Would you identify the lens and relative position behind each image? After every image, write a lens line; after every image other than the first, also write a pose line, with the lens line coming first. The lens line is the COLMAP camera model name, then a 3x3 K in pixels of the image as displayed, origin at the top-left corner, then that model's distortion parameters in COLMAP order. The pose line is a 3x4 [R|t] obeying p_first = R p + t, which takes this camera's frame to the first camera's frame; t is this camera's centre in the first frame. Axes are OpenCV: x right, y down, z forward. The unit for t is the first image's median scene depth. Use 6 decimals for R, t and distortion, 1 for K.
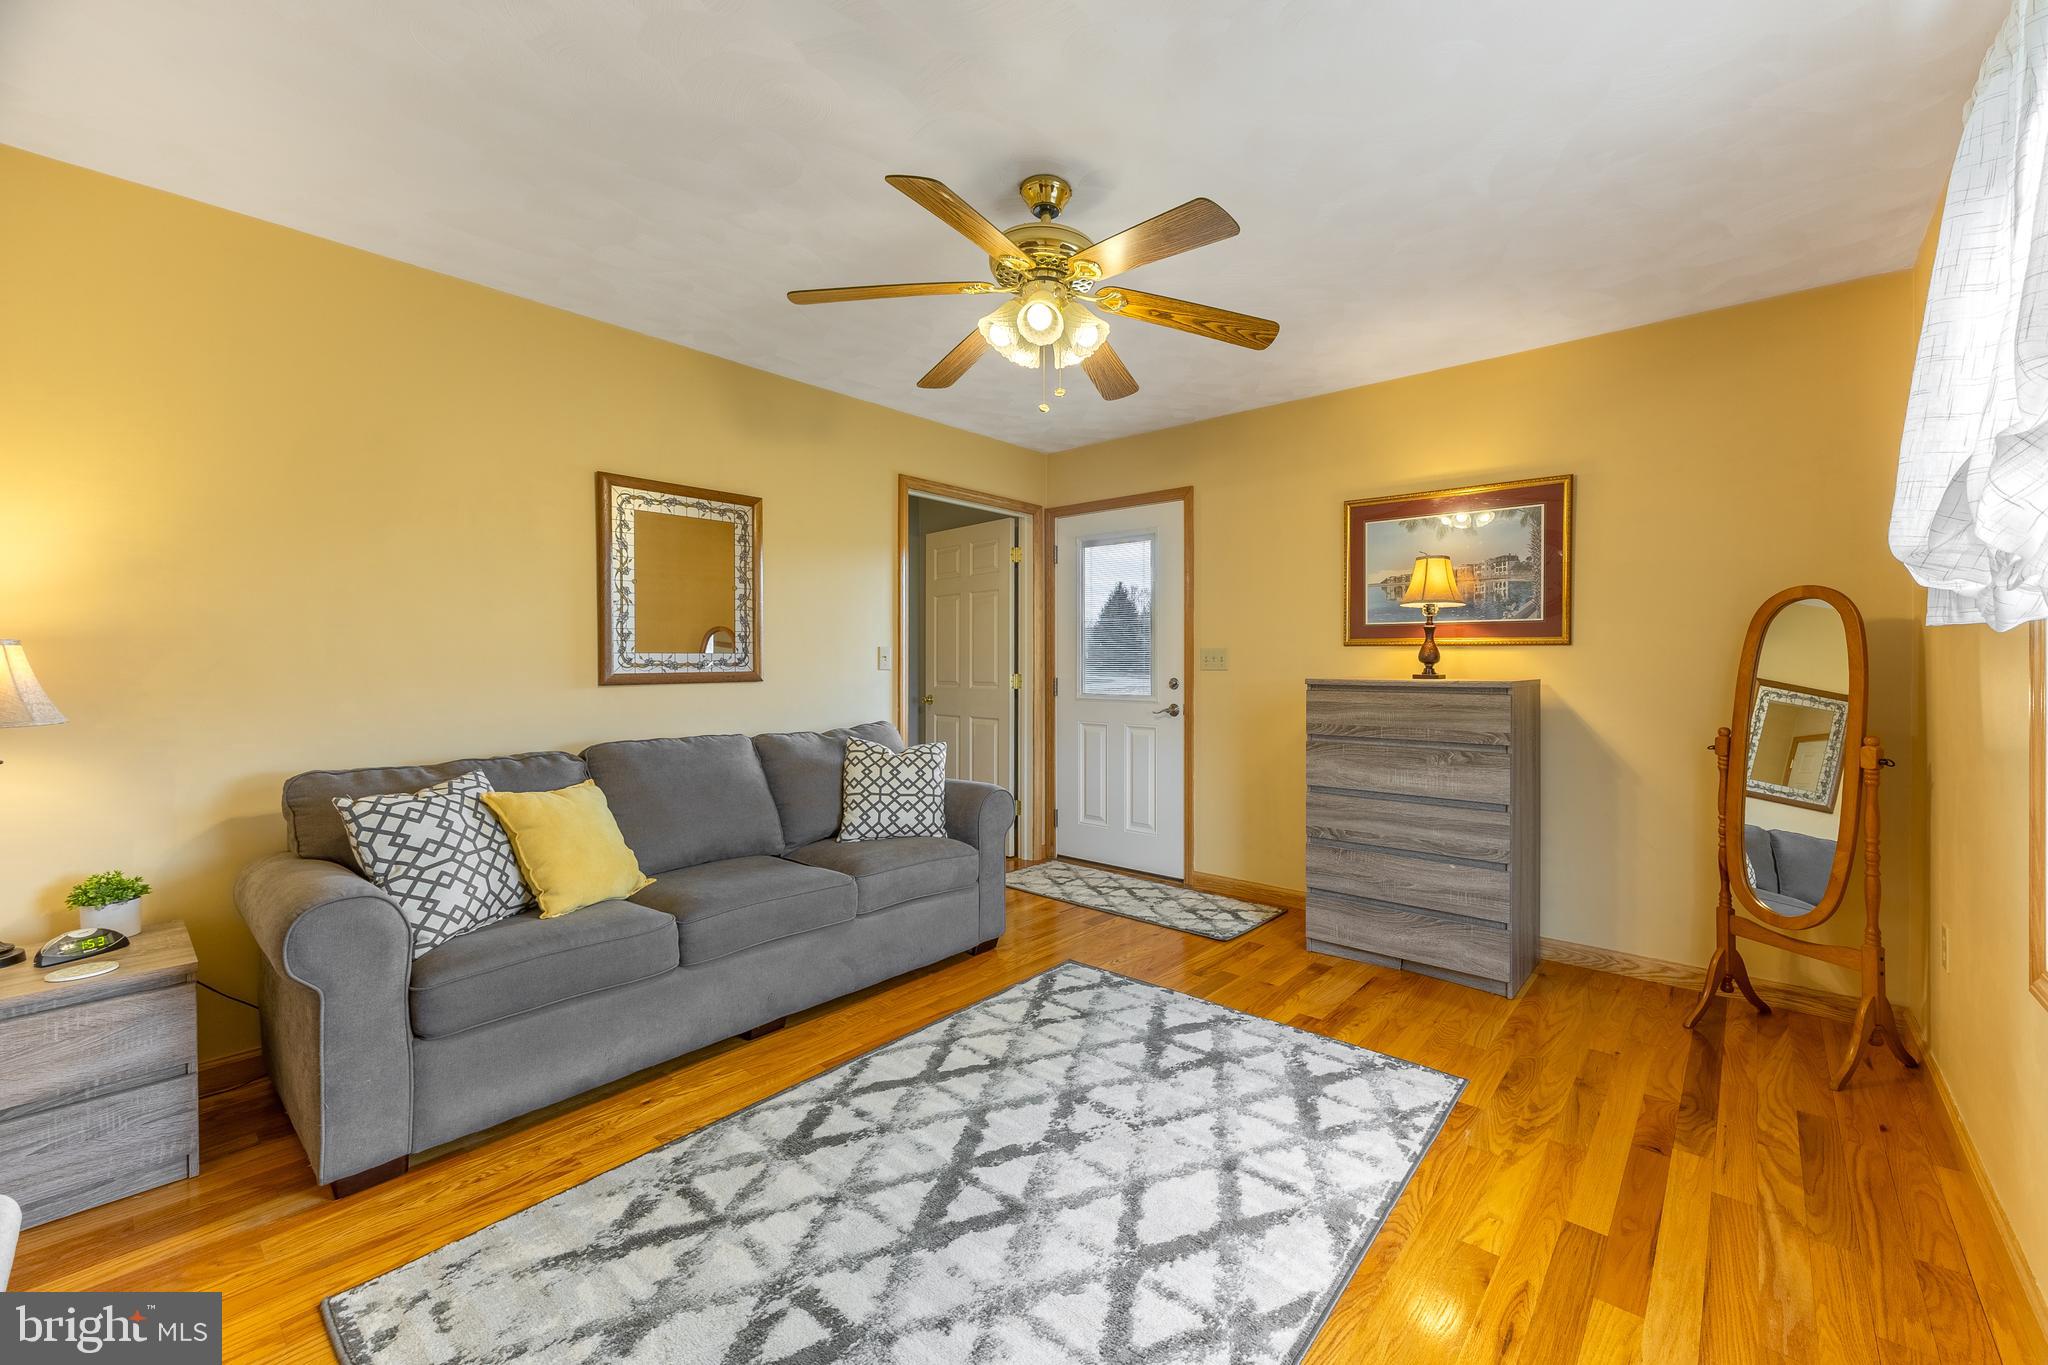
lens RADIAL K [[807.1, 0, 1031.1], [0, 807.1, 672.7], [0, 0, 1]] dist [0.009218, -0.000216]
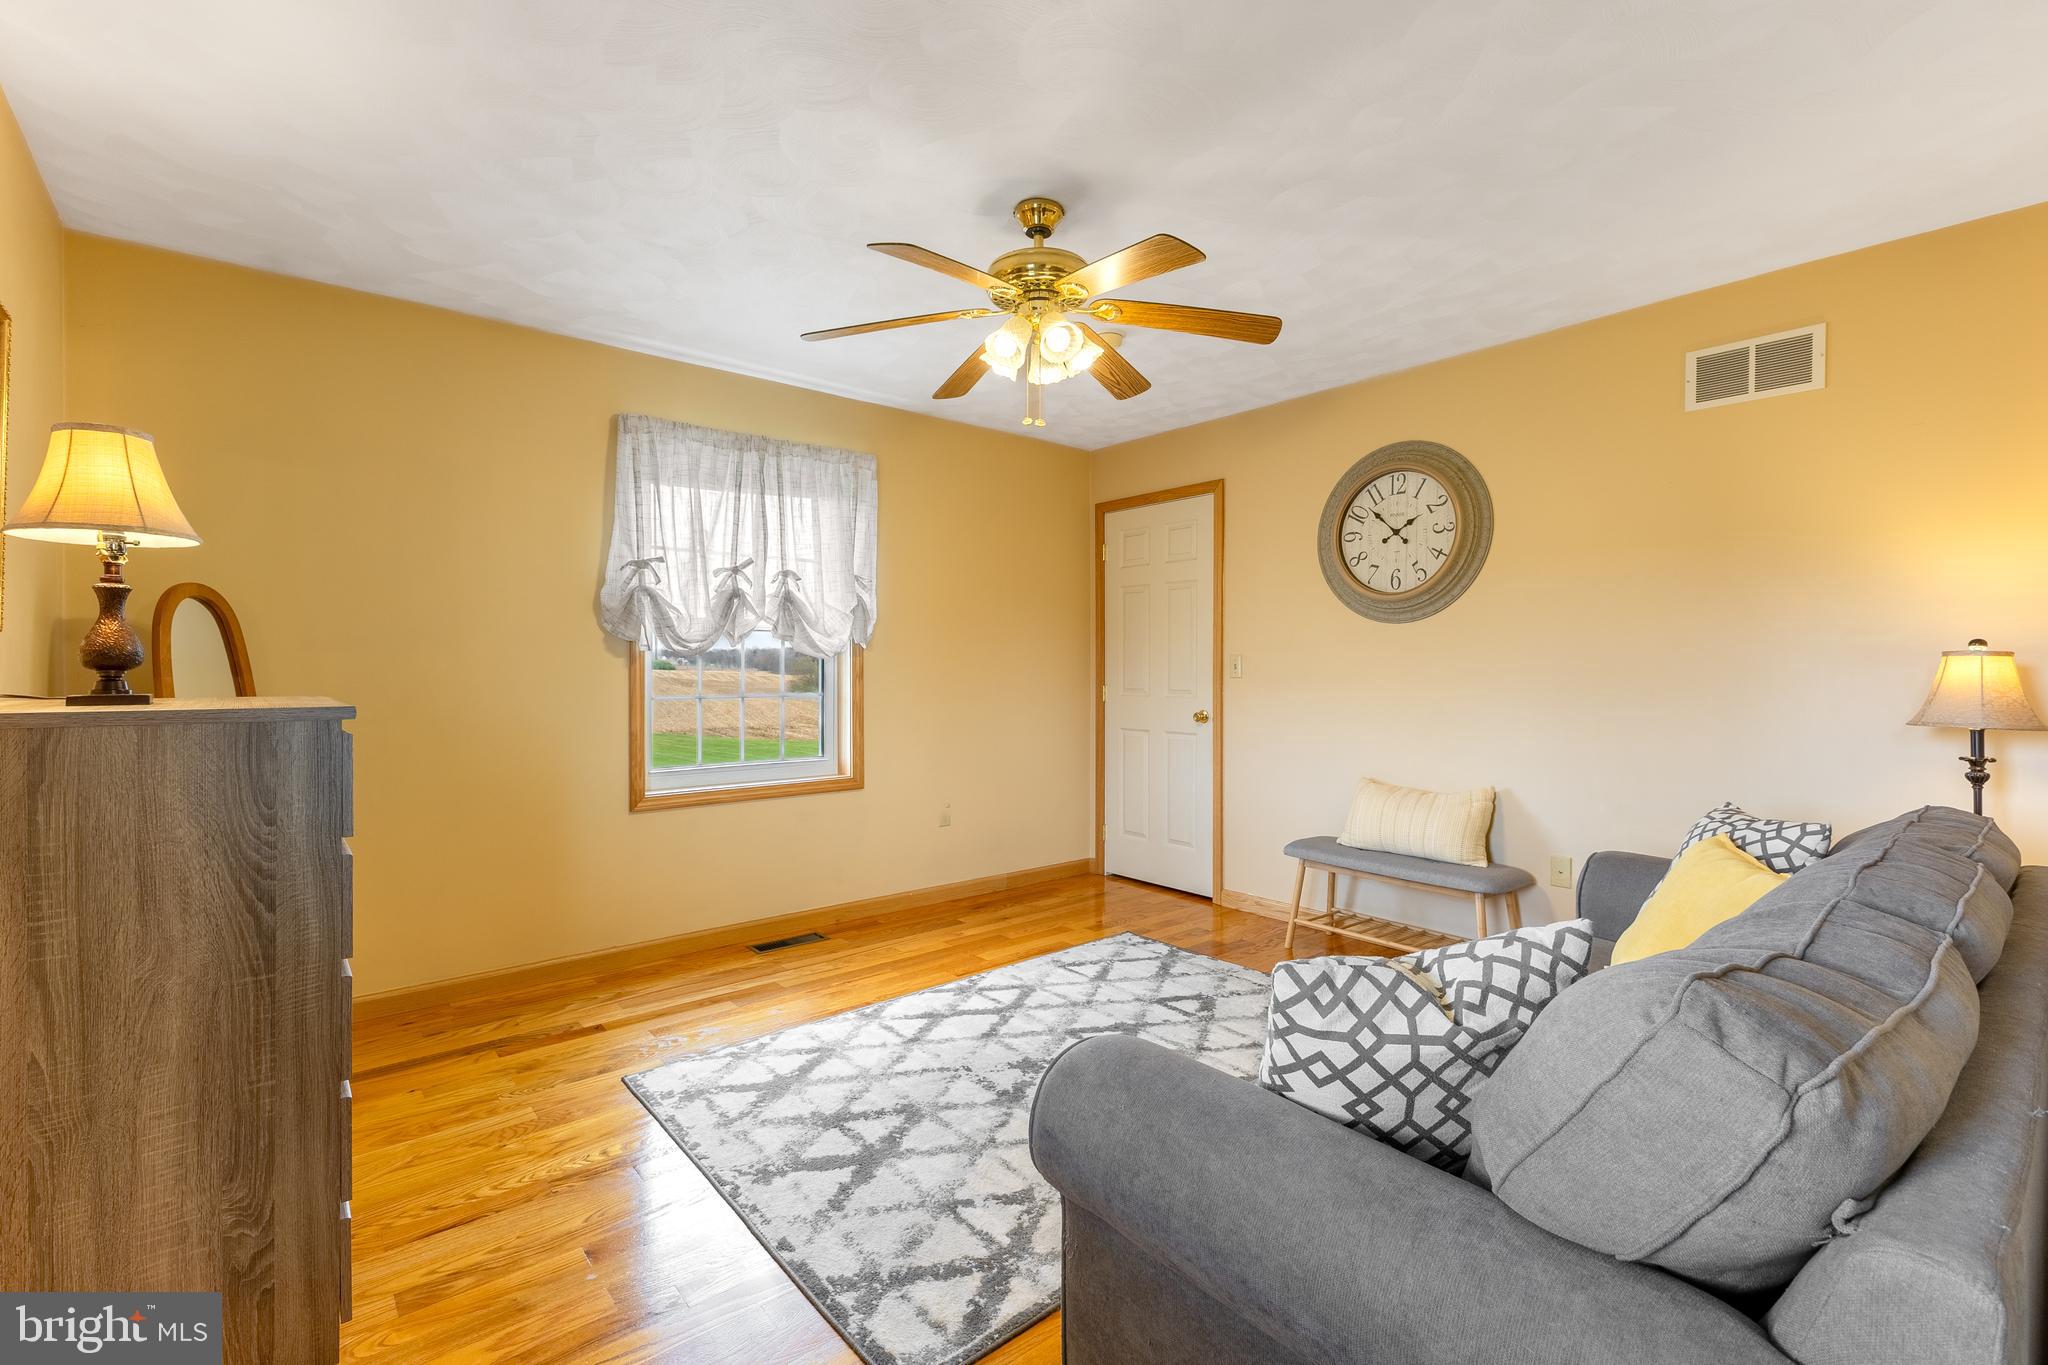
lens RADIAL K [[865.3, 0, 1025.7], [0, 865.3, 675.1], [0, 0, 1]] dist [-0.001792, -0.000031]
pose [[-0.994138, -0.003607, 0.108056, -0.084992], [-0.001305, 0.999771, 0.021371, -0.028544], [-0.108108, 0.021105, -0.993915, 2.117908]]
